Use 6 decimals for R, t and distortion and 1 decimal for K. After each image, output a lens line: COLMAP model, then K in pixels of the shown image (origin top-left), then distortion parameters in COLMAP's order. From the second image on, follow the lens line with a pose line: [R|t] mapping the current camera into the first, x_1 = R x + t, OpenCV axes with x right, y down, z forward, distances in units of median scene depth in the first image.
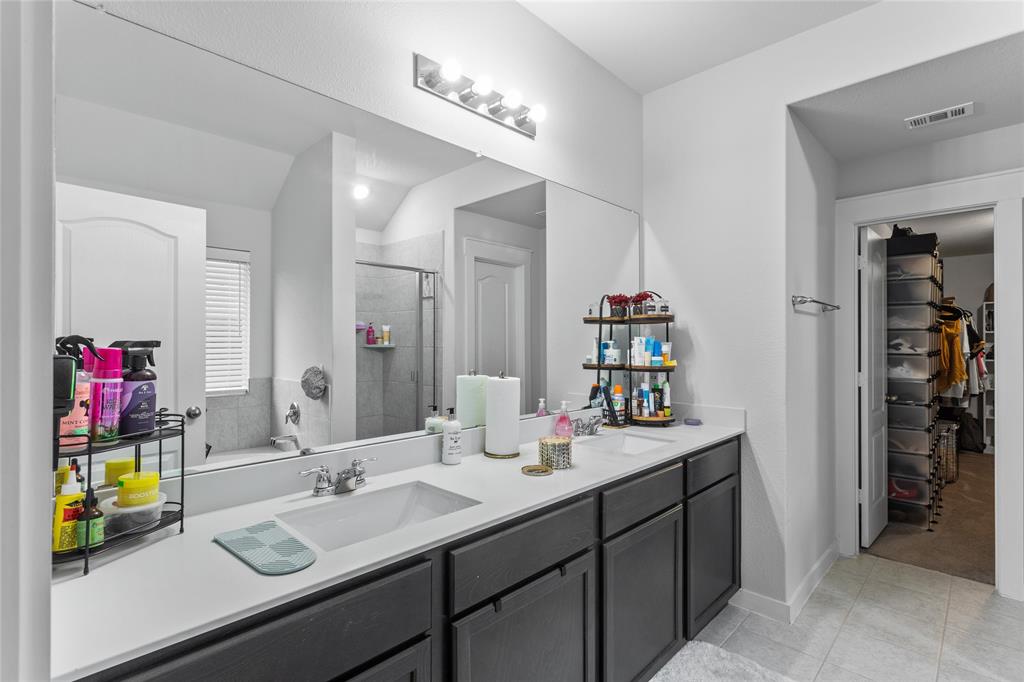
lens RADIAL K [[481.6, 0, 512.0], [0, 481.6, 341.0], [0, 0, 1]] dist [-0.001954, 0.000479]
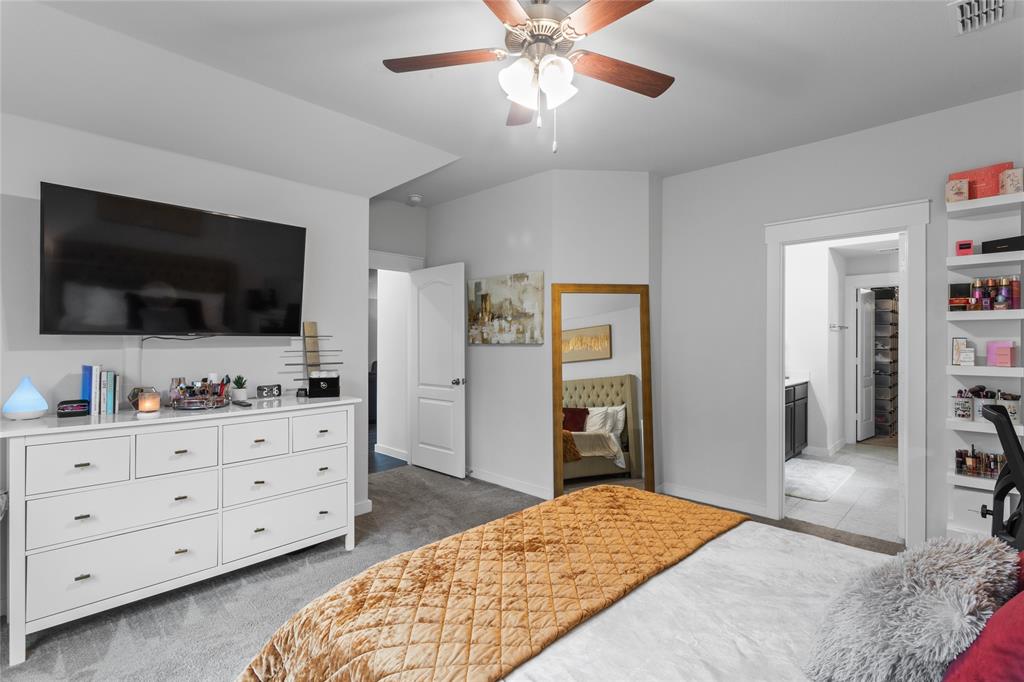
lens RADIAL K [[496.8, 0, 509.0], [0, 496.8, 343.7], [0, 0, 1]] dist [-0.008901, 0.000140]
pose [[0.999918, 0.001511, 0.012698, -0.878824], [-0.001532, 0.999998, 0.001581, 0.003943], [-0.012696, -0.001601, 0.999918, -1.217910]]
